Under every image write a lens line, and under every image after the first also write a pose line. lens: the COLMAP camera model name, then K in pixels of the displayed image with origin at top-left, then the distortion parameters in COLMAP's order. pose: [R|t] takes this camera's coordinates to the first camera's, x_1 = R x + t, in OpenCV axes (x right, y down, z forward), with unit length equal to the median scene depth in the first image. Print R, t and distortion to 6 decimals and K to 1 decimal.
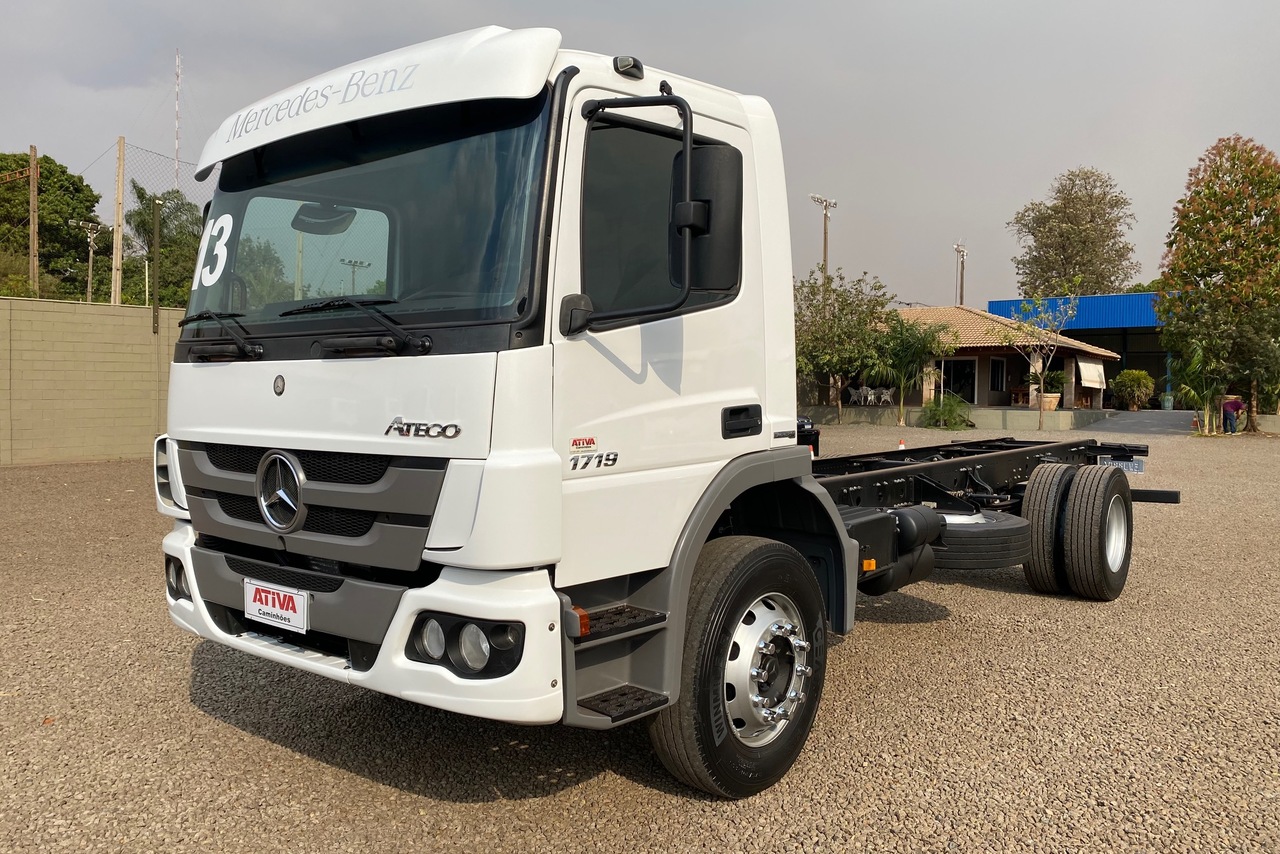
lens RADIAL K [[964.3, 0, 640.4], [0, 964.3, 427.0], [0, 0, 1]] dist [0.013250, -0.003923]
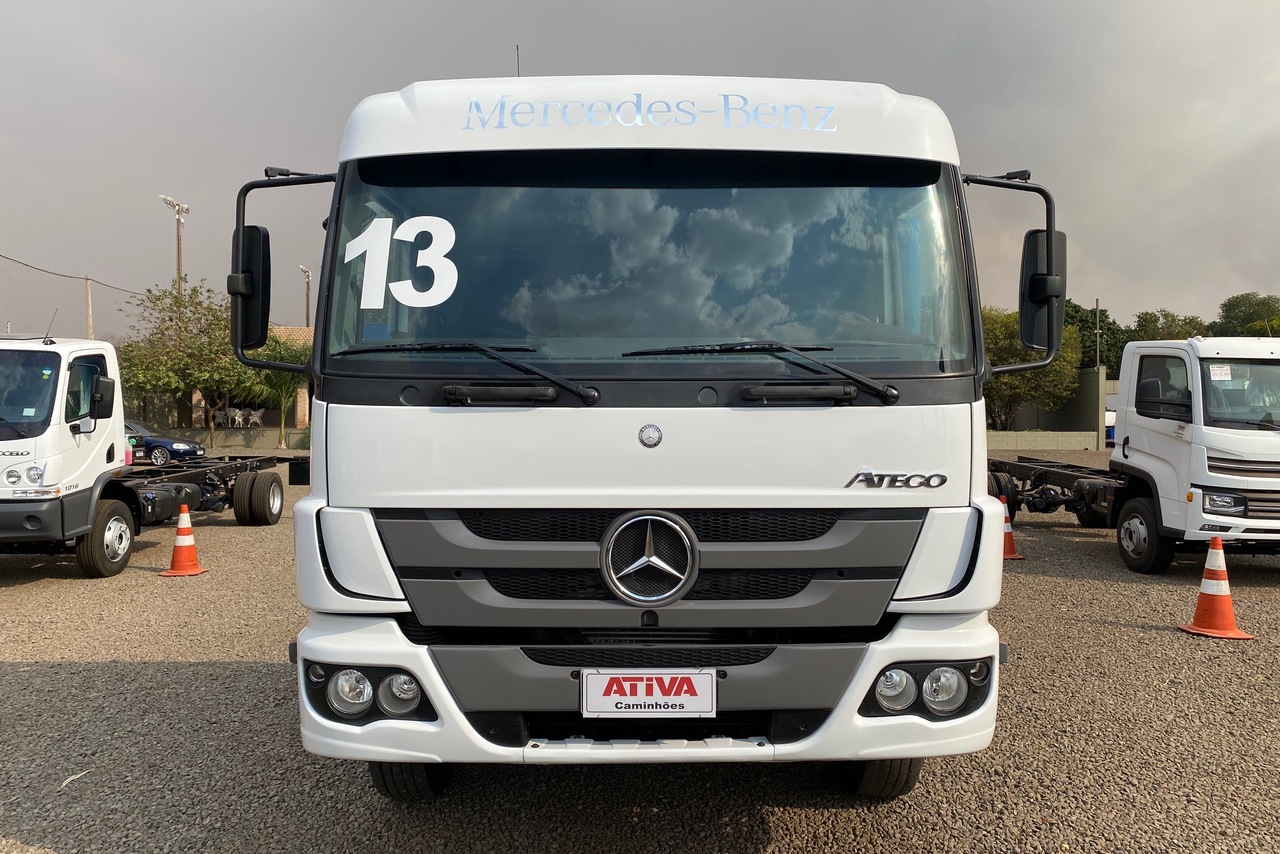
lens RADIAL K [[964.3, 0, 640.6], [0, 964.3, 424.4], [0, 0, 1]] dist [0.013250, -0.003923]
pose [[0.785088, -0.010475, 0.619296, -0.945711], [0.024982, 0.999579, -0.014764, -0.042399], [-0.618880, 0.027063, 0.785019, 0.340632]]
